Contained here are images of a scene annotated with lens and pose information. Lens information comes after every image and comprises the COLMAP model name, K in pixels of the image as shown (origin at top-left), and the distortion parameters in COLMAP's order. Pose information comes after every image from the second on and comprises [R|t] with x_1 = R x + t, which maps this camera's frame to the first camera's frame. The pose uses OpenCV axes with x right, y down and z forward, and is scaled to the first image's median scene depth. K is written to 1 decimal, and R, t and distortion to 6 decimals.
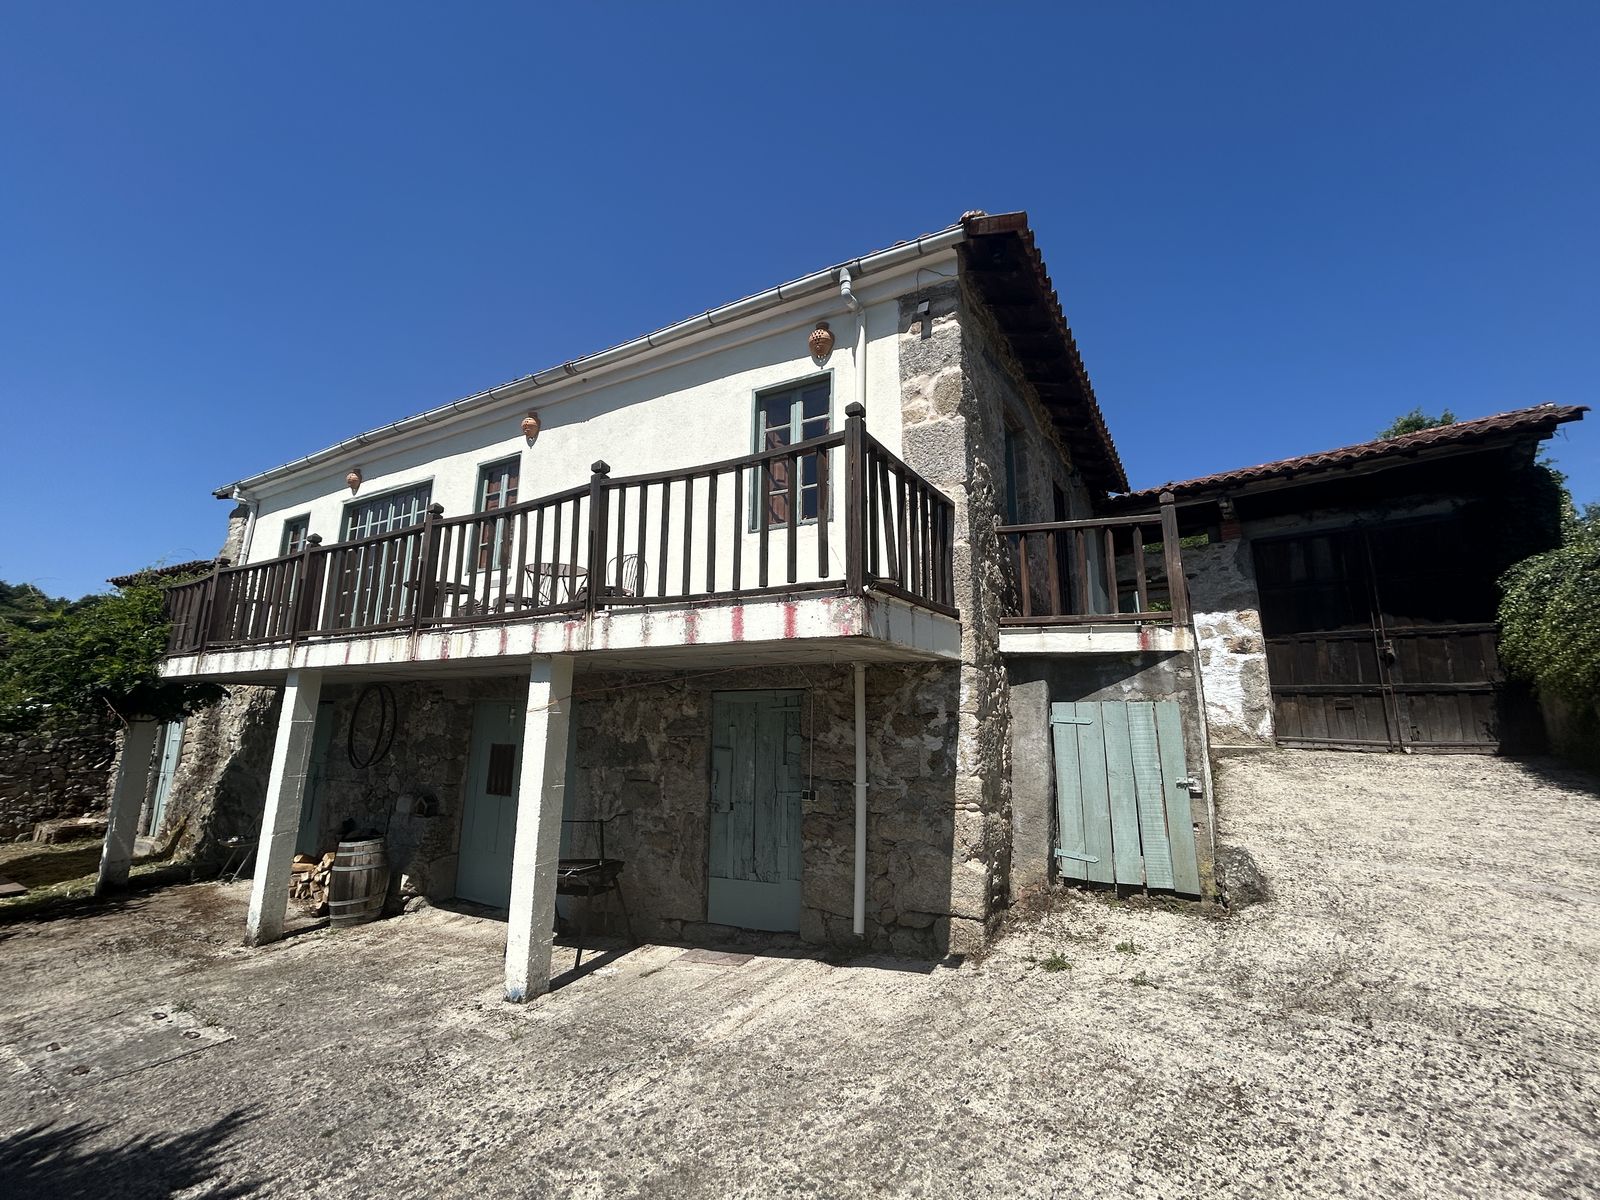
lens RADIAL K [[646.1, 0, 797.8], [0, 646.1, 599.3], [0, 0, 1]] dist [0.002922, -0.000137]
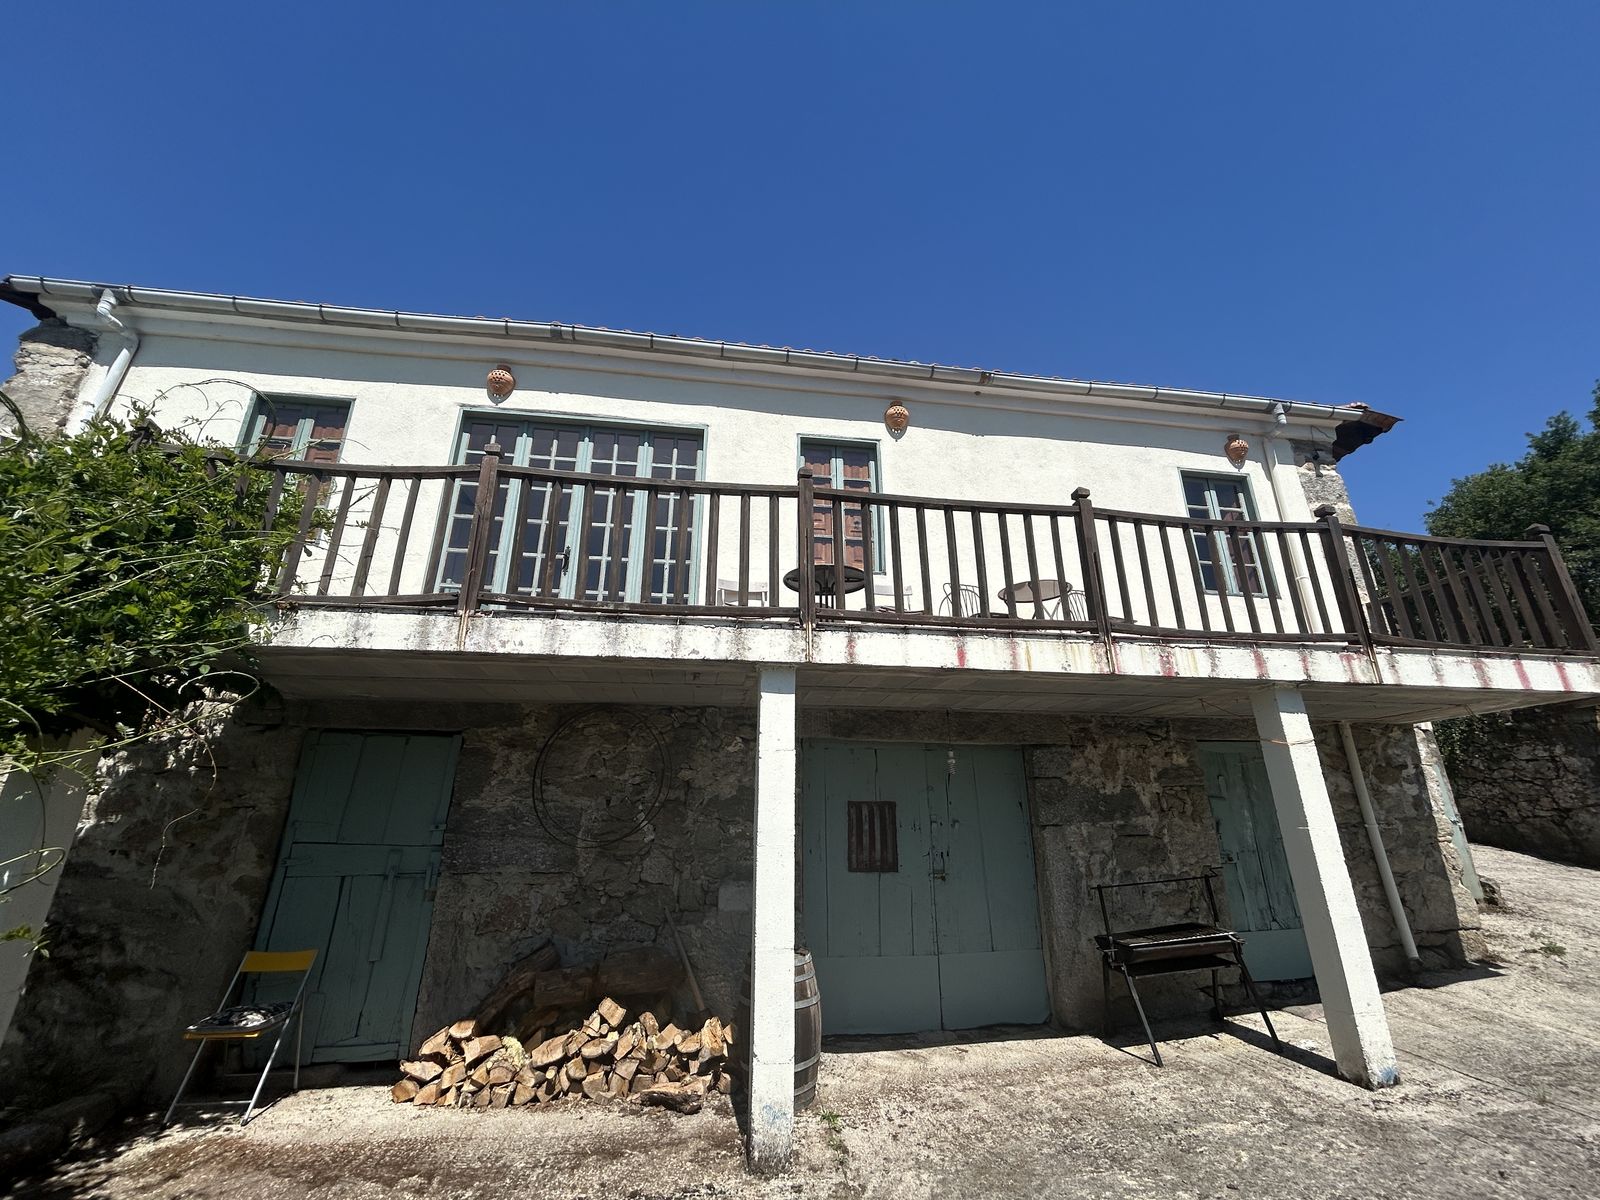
lens RADIAL K [[646.1, 0, 799.8], [0, 646.1, 599.4], [0, 0, 1]] dist [0.002922, -0.000137]
pose [[0.799681, 0.187081, 0.570535, -1.219196], [-0.106279, 0.979319, -0.172159, 0.162767], [-0.590944, 0.077036, 0.803026, 0.526858]]
